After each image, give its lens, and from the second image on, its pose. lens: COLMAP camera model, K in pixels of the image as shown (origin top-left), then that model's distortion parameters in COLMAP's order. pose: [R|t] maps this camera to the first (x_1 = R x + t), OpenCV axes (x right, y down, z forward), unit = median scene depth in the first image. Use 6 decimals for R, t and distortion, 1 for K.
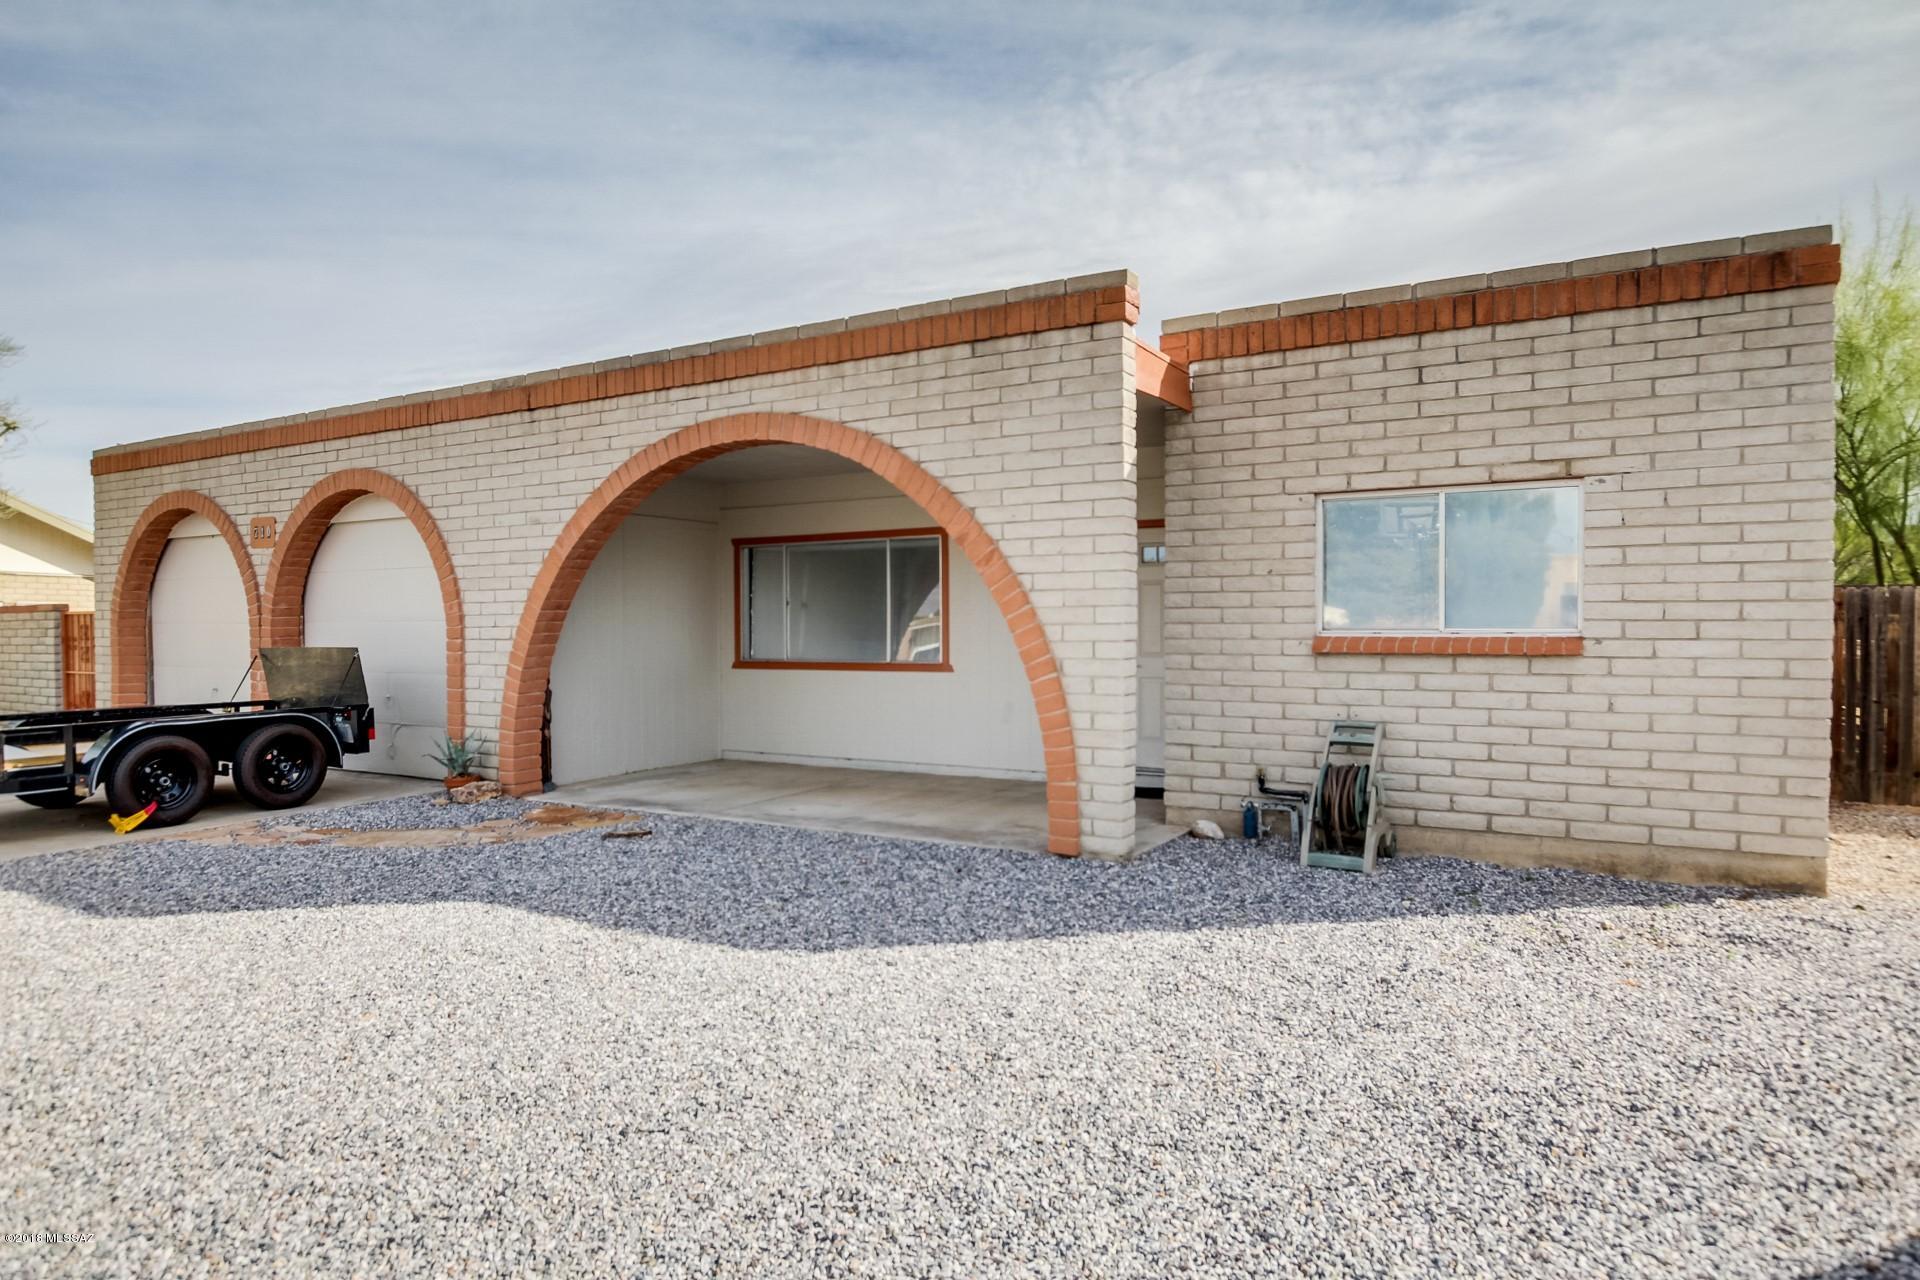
lens RADIAL K [[1063.0, 0, 960.0], [0, 1063.0, 640.0], [0, 0, 1]] dist [-0.016728, 0.009680]
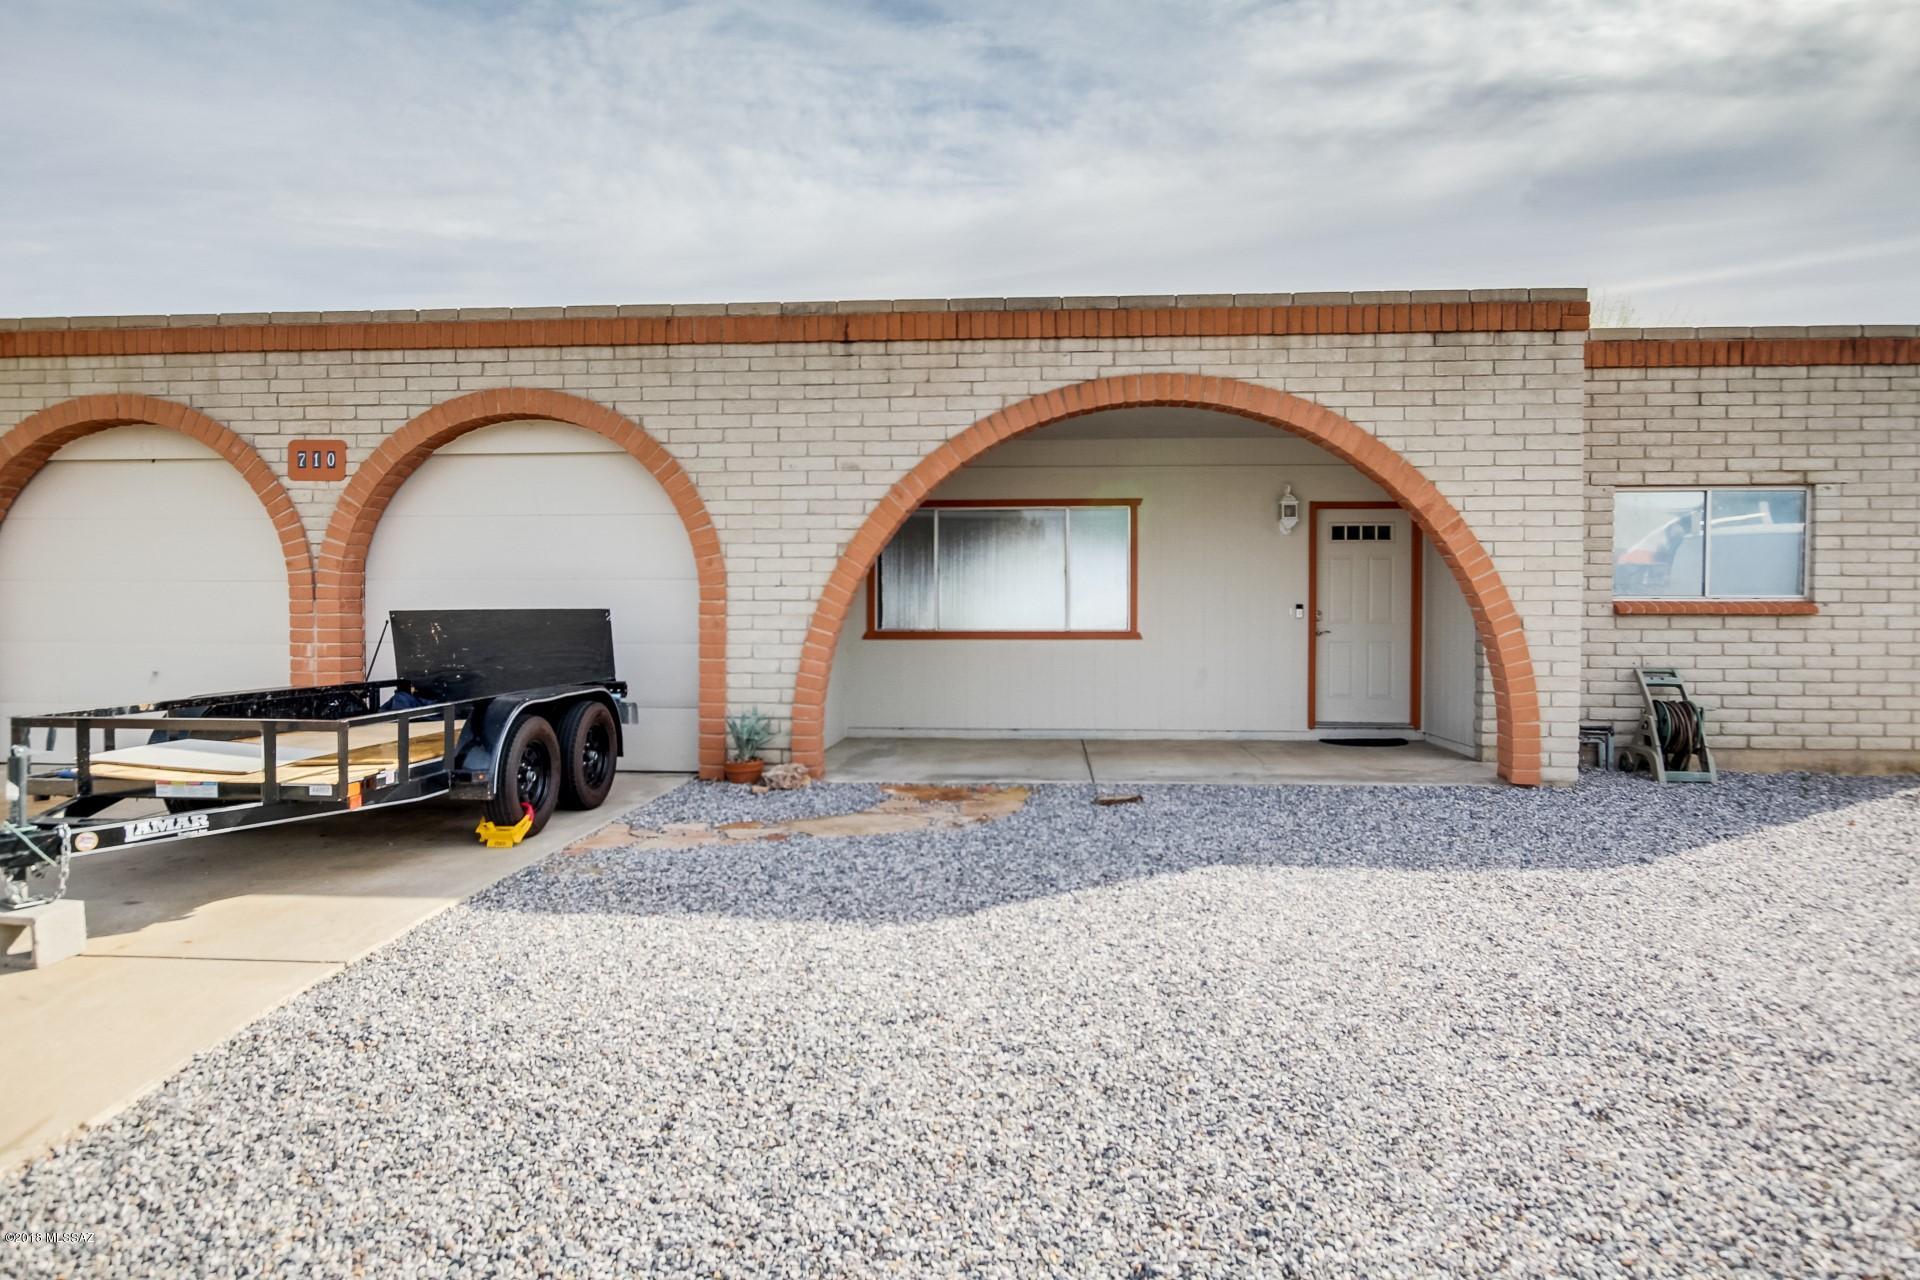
lens RADIAL K [[1080.4, 0, 959.0], [0, 1080.4, 622.6], [0, 0, 1]] dist [-0.019398, 0.008517]
pose [[0.910040, 0.002858, 0.414510, -0.913881], [-0.000374, 0.999981, -0.006073, 0.031029], [-0.414519, 0.005371, 0.910025, 0.182609]]
